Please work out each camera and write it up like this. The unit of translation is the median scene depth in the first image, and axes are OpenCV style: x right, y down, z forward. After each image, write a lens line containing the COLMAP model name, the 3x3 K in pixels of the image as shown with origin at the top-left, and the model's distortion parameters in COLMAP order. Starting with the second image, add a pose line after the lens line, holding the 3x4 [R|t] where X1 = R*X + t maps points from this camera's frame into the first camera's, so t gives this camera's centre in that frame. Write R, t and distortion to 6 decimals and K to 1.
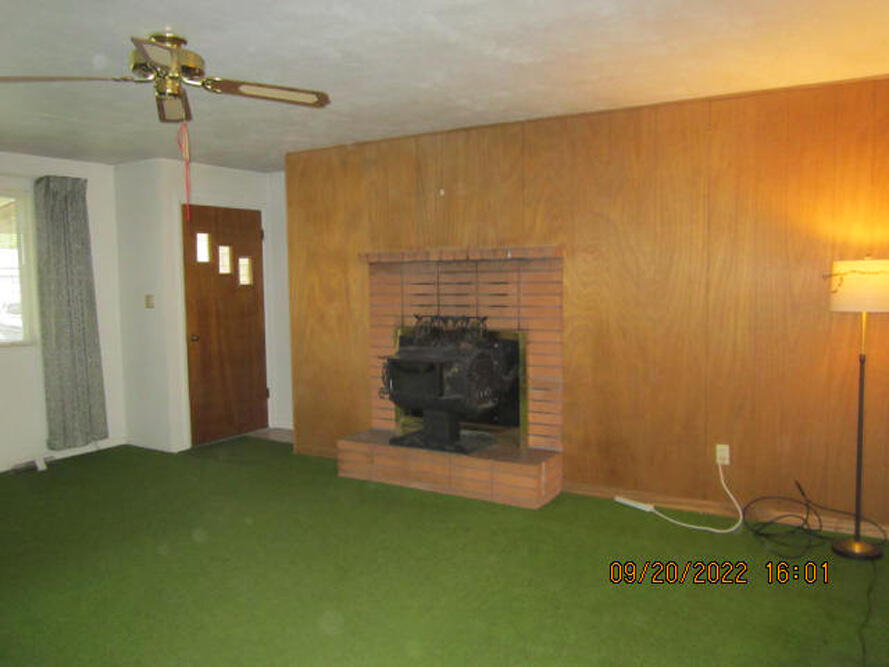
lens RADIAL K [[744.5, 0, 444.5], [0, 744.5, 333.5], [0, 0, 1]] dist [-0.042535, 0.015556]
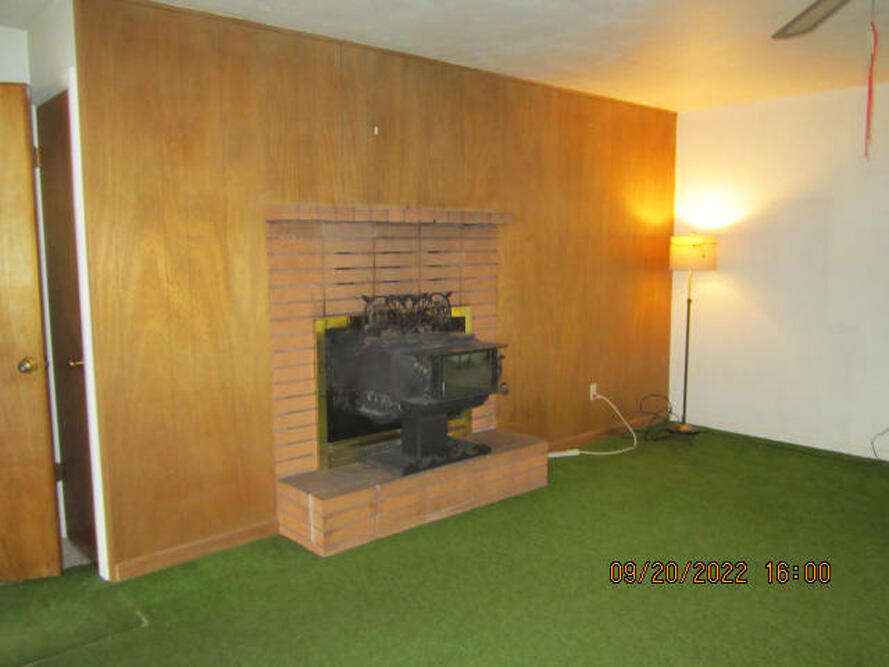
lens RADIAL K [[744.5, 0, 444.5], [0, 744.5, 333.5], [0, 0, 1]] dist [-0.042535, 0.015556]
pose [[0.278636, -0.100133, 0.955163, -0.718138], [0.073717, 0.993846, 0.082683, -0.043815], [-0.957564, 0.047373, 0.284302, 0.734466]]
